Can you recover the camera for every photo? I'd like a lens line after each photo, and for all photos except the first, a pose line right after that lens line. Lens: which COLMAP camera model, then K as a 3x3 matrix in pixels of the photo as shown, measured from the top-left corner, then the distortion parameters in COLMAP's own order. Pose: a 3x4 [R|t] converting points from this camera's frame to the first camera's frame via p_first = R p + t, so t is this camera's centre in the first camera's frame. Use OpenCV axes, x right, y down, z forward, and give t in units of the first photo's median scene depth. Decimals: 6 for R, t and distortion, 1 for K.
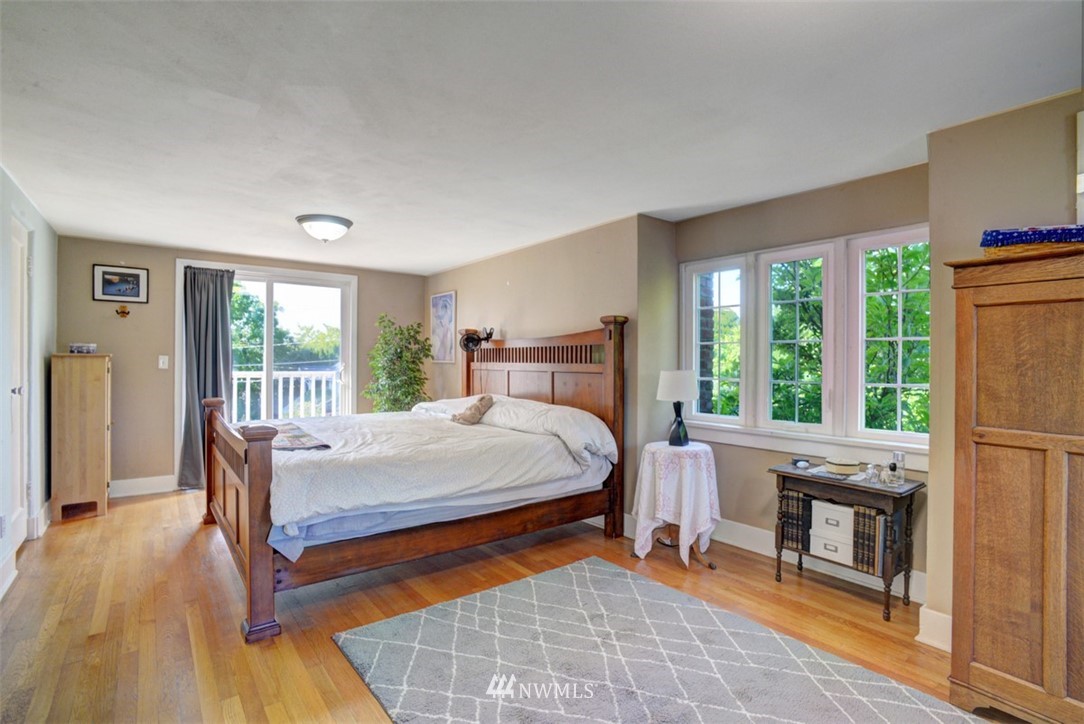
lens RADIAL K [[521.9, 0, 539.9], [0, 521.9, 363.0], [0, 0, 1]] dist [-0.038389, 0.013203]
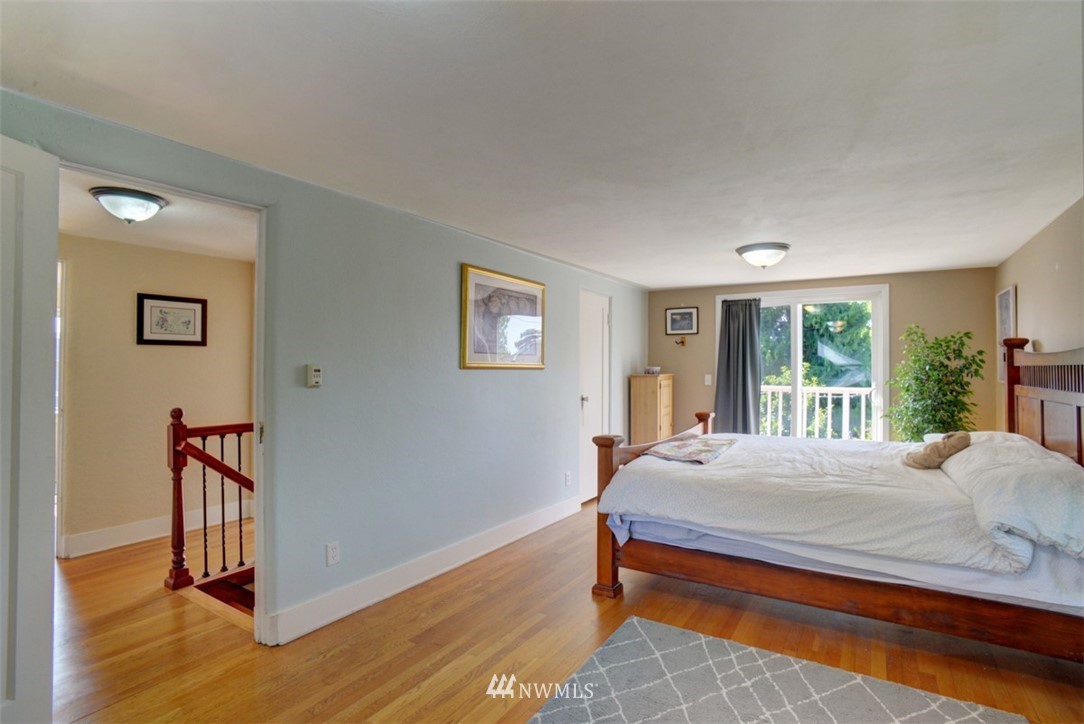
lens RADIAL K [[521.9, 0, 541.2], [0, 521.9, 361.3], [0, 0, 1]] dist [-0.038389, 0.013203]
pose [[0.359723, -0.020048, -0.932844, 0.436056], [-0.003003, 0.999739, -0.022644, -0.024574], [0.933054, 0.010947, 0.359569, 0.239849]]
